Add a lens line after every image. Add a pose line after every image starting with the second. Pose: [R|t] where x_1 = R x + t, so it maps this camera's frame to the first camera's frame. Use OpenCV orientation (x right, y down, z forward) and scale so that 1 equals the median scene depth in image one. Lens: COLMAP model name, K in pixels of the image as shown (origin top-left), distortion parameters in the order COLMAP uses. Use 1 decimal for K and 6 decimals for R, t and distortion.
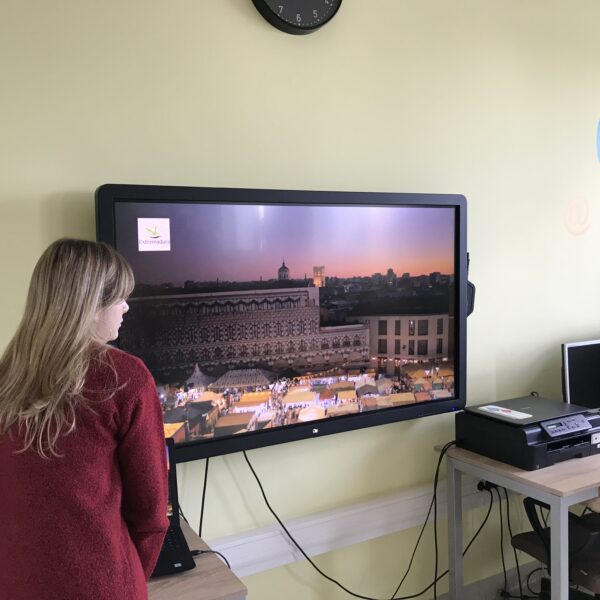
lens RADIAL K [[657.2, 0, 300.4], [0, 657.2, 289.0], [0, 0, 1]] dist [0.021062, 0.011777]
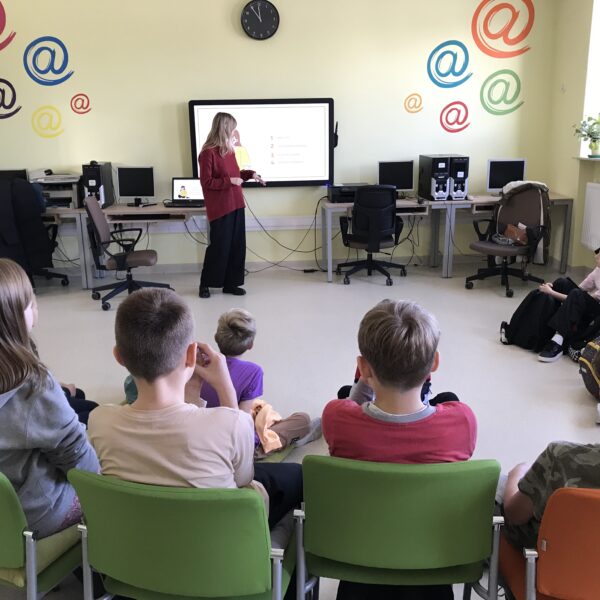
lens RADIAL K [[645.5, 0, 300.0], [0, 645.5, 300.0], [0, 0, 1]] dist [0.026443, -0.041824]
pose [[0.898178, 0.122493, -0.422222, 1.296661], [-0.025166, 0.973150, 0.228790, 0.047378], [0.438911, -0.194868, 0.877145, -1.403785]]
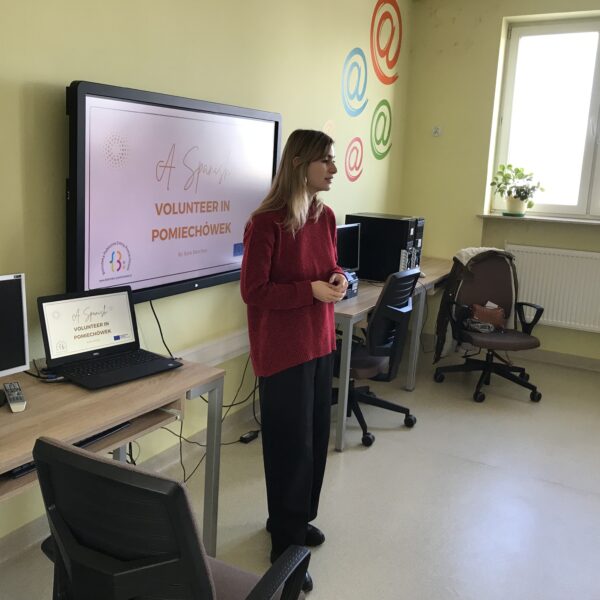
lens RADIAL K [[657.5, 0, 300.0], [0, 657.5, 300.0], [0, 0, 1]] dist [0.086344, -0.234041]
pose [[0.853769, -0.043871, 0.518800, -0.446281], [-0.039738, 0.988046, 0.148946, 0.031441], [-0.519133, -0.147782, 0.841820, -0.227499]]
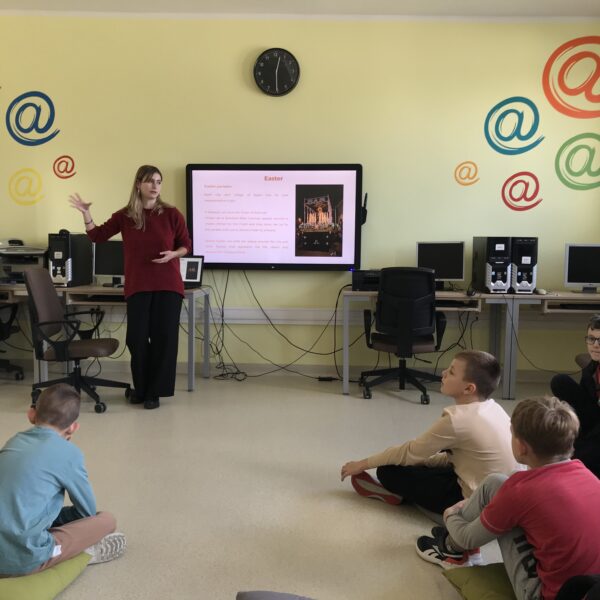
lens RADIAL K [[635.1, 0, 300.0], [0, 635.1, 300.0], [0, 0, 1]] dist [0.030486, -0.027123]
pose [[0.823558, 0.078975, -0.561707, 1.243816], [-0.056456, 0.996756, 0.057369, 0.176162], [0.564416, -0.015535, 0.825345, -0.742120]]
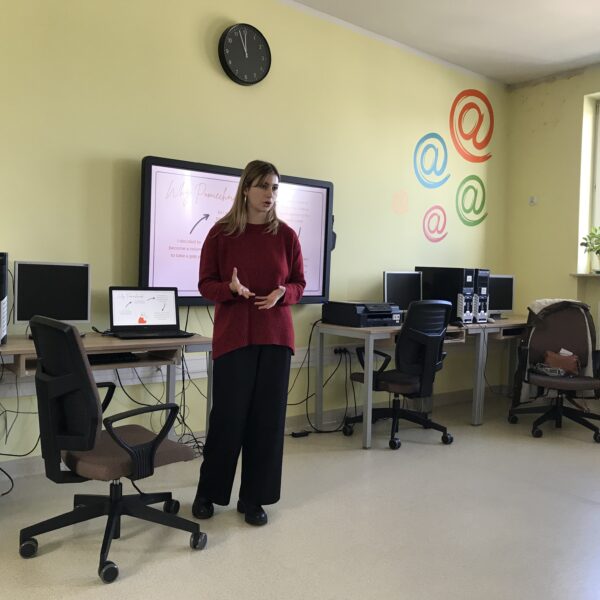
lens RADIAL K [[657.5, 0, 300.0], [0, 657.5, 300.0], [0, 0, 1]] dist [0.086344, -0.234041]
pose [[0.986580, 0.041870, 0.157821, -0.107043], [-0.040993, 0.999121, -0.008808, 0.198200], [-0.158051, 0.002220, 0.987428, -0.757948]]
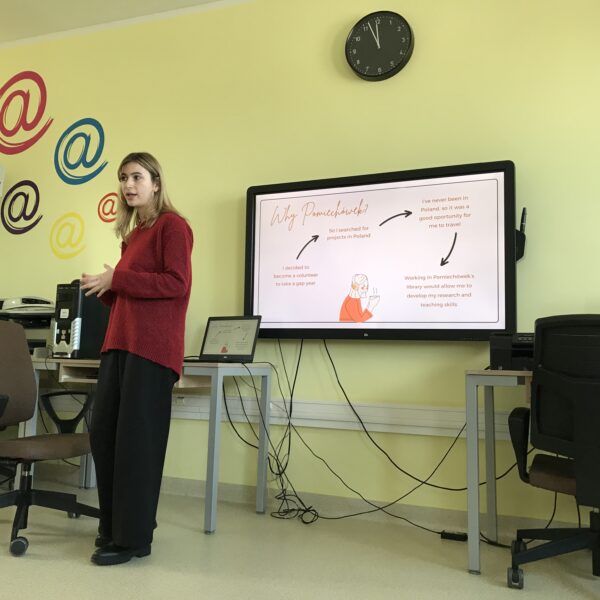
lens RADIAL K [[645.5, 0, 300.0], [0, 645.5, 300.0], [0, 0, 1]] dist [0.026443, -0.041824]
pose [[0.583691, -0.045898, -0.810678, 0.980463], [-0.085556, 0.989367, -0.117616, 0.285297], [0.807456, 0.138010, 0.573558, 0.044576]]
